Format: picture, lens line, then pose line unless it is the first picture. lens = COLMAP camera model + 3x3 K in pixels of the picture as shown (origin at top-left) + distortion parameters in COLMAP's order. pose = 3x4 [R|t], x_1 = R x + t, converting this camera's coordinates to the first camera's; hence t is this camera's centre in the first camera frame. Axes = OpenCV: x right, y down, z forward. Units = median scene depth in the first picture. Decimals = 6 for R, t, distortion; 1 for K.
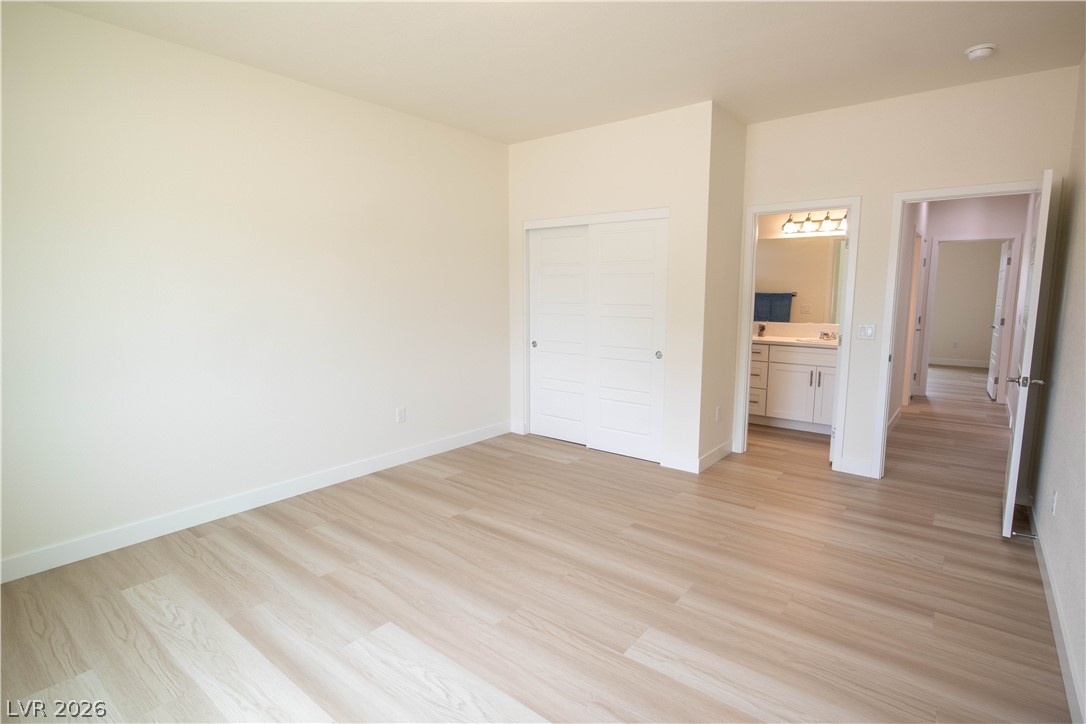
lens RADIAL K [[545.7, 0, 549.9], [0, 545.7, 361.3], [0, 0, 1]] dist [-0.008296, 0.000036]
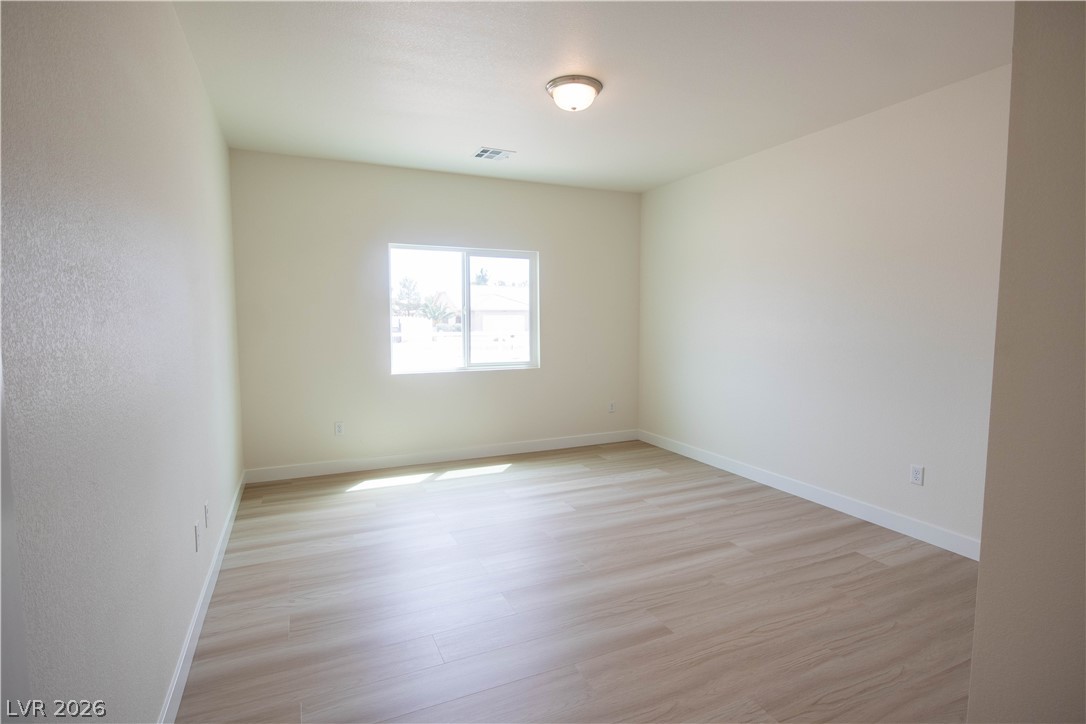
lens RADIAL K [[545.7, 0, 549.9], [0, 545.7, 361.3], [0, 0, 1]] dist [-0.008296, 0.000036]
pose [[-0.455403, 0.067606, -0.887715, 0.789103], [-0.118459, 0.983645, 0.135682, -0.127469], [0.882369, 0.166947, -0.439947, 1.040973]]
